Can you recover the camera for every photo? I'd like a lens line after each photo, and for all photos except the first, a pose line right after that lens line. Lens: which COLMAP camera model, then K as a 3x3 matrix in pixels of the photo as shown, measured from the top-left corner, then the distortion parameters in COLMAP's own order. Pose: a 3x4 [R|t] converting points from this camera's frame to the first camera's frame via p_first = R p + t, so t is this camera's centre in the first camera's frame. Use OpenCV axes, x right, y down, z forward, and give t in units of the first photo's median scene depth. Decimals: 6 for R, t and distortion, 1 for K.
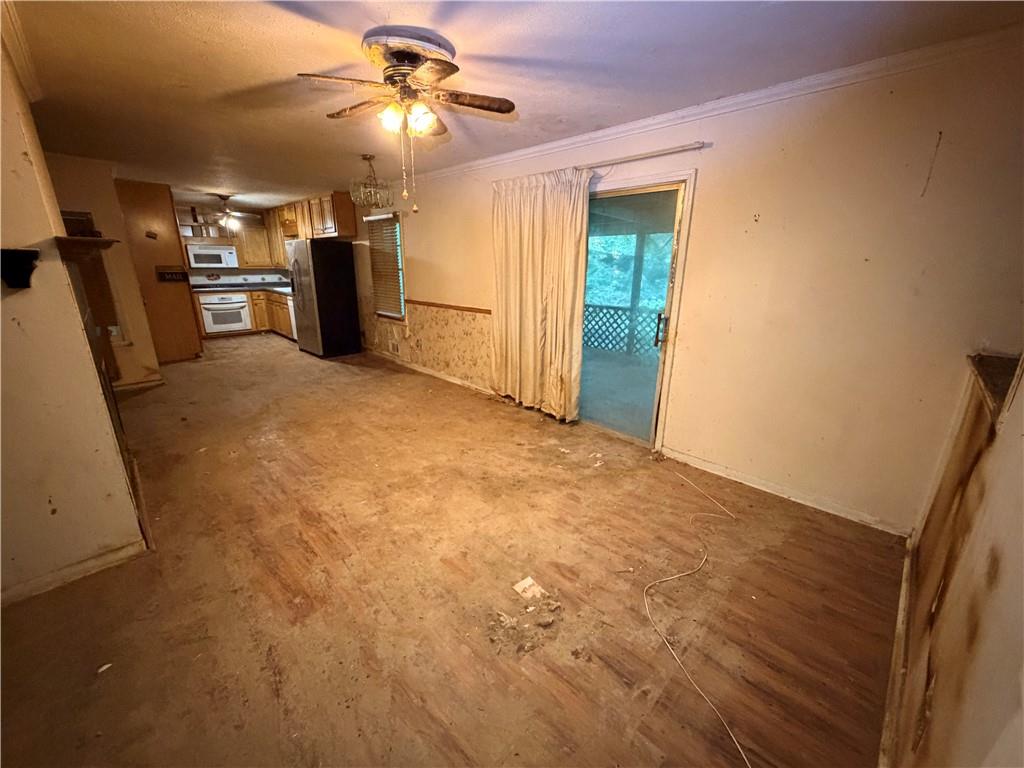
lens RADIAL K [[408.8, 0, 510.2], [0, 408.8, 378.8], [0, 0, 1]] dist [0.001717, 0.000134]
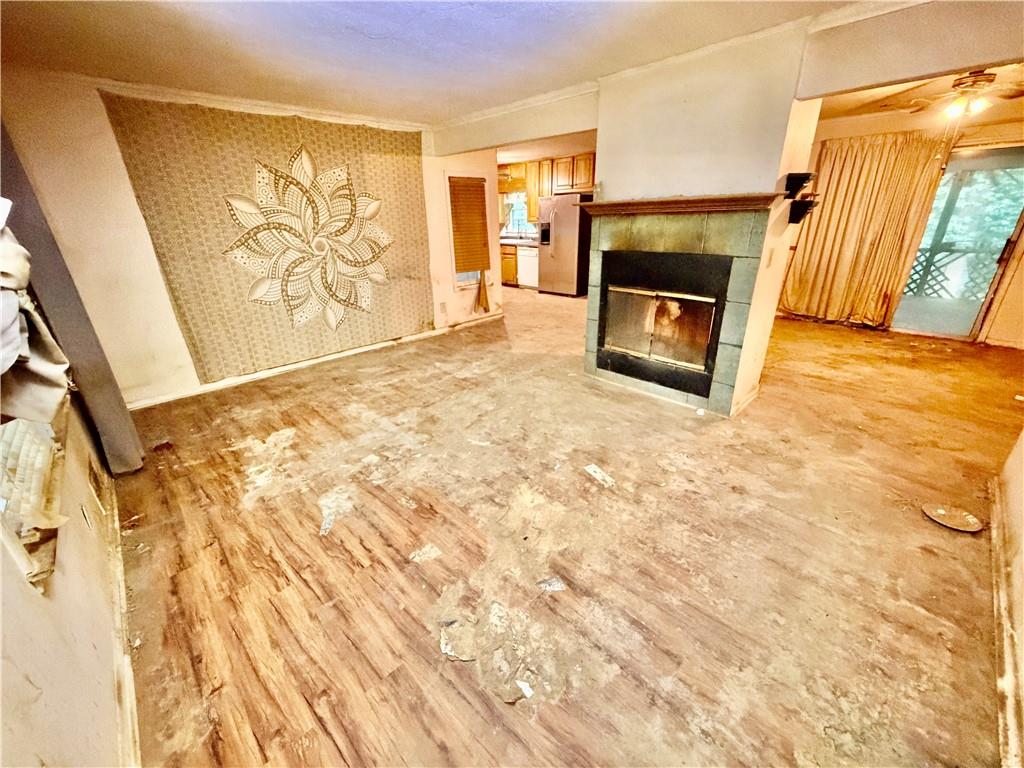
lens RADIAL K [[408.8, 0, 507.3], [0, 408.8, 385.4], [0, 0, 1]] dist [0.001717, 0.000134]
pose [[0.999526, -0.024401, -0.018776, -0.542431], [0.026383, 0.993153, 0.113805, 0.053482], [0.015871, -0.114246, 0.993326, -0.188215]]
